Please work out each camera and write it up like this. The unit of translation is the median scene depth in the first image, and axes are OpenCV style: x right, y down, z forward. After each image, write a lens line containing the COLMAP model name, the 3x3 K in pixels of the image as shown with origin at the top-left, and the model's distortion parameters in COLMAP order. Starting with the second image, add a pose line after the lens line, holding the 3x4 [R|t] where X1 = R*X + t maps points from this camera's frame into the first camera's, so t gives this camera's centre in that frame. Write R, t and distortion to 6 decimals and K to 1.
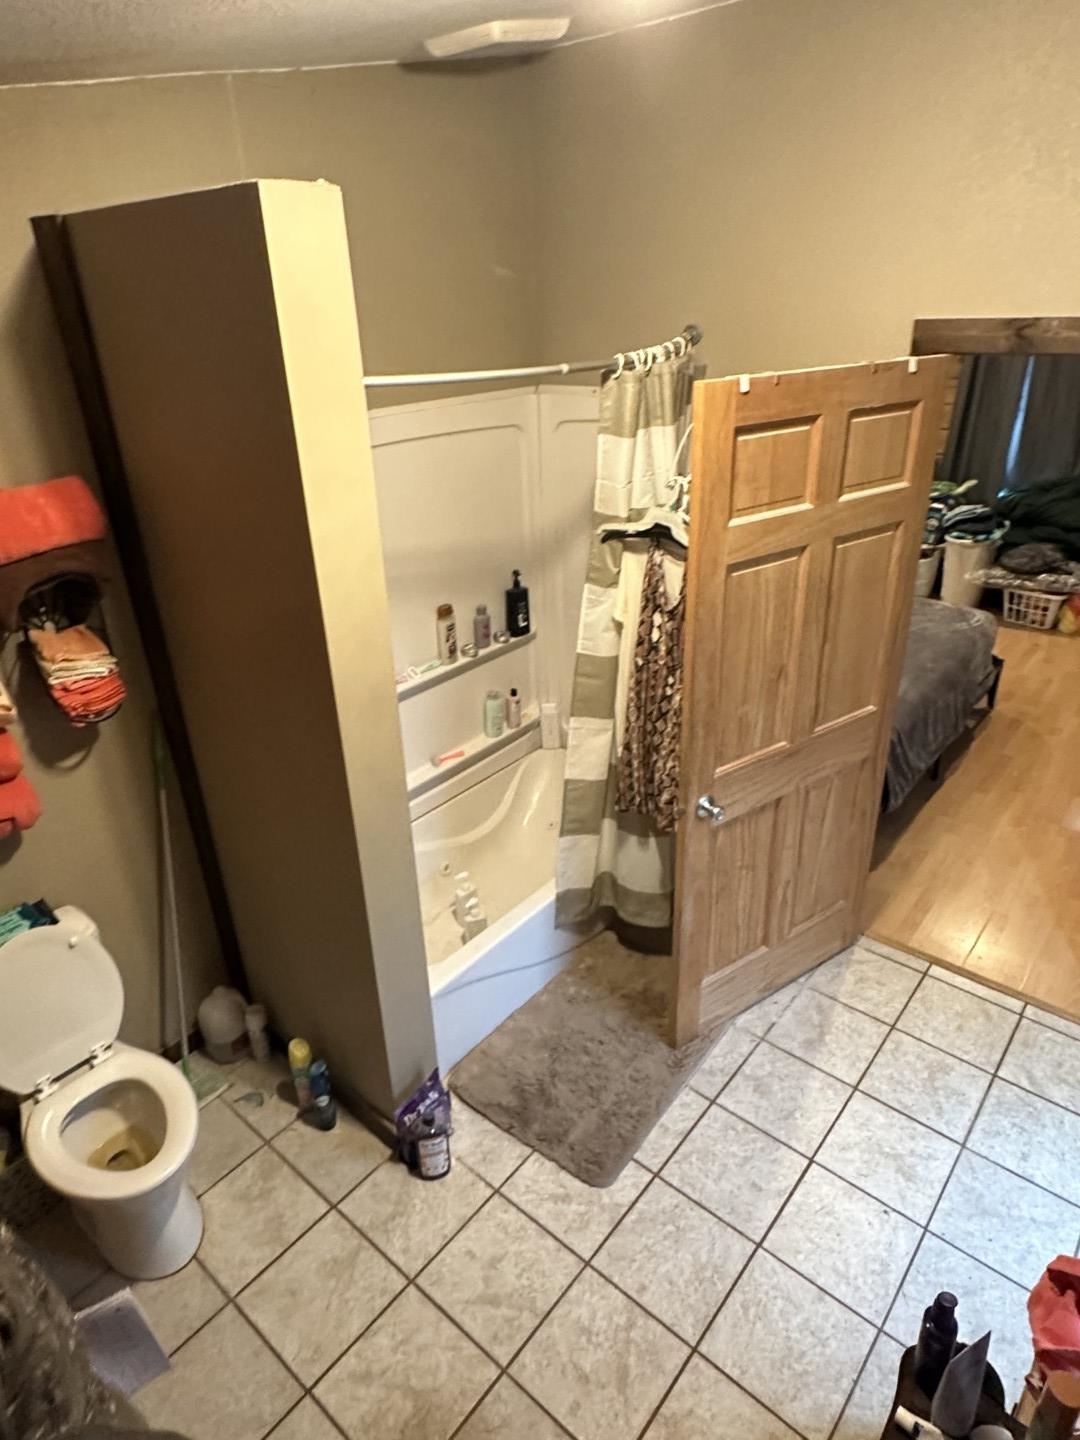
lens RADIAL K [[840.9, 0, 539.4], [0, 840.9, 724.2], [0, 0, 1]] dist [0.005175, 0.000703]
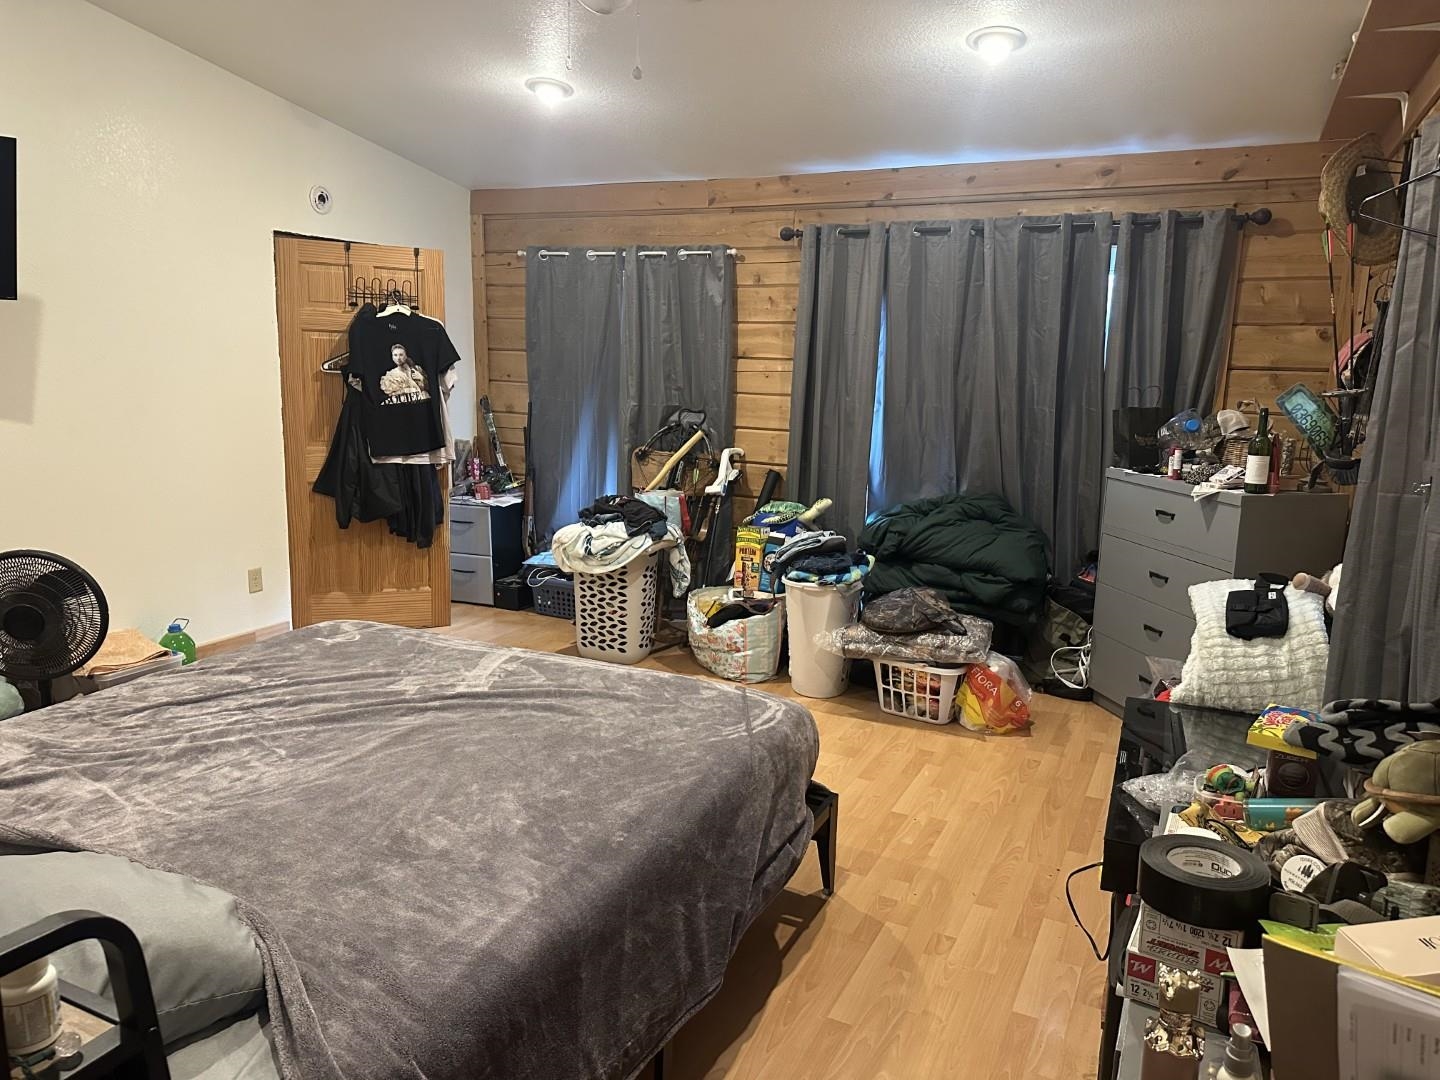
lens RADIAL K [[1010.8, 0, 719.7], [0, 1010.8, 535.8], [0, 0, 1]] dist [0.074990, 0.000908]
pose [[0.968990, 0.011194, 0.246847, 0.262014], [0.060829, 0.957426, -0.282198, -0.045409], [-0.239497, 0.288463, 0.927055, 0.316895]]
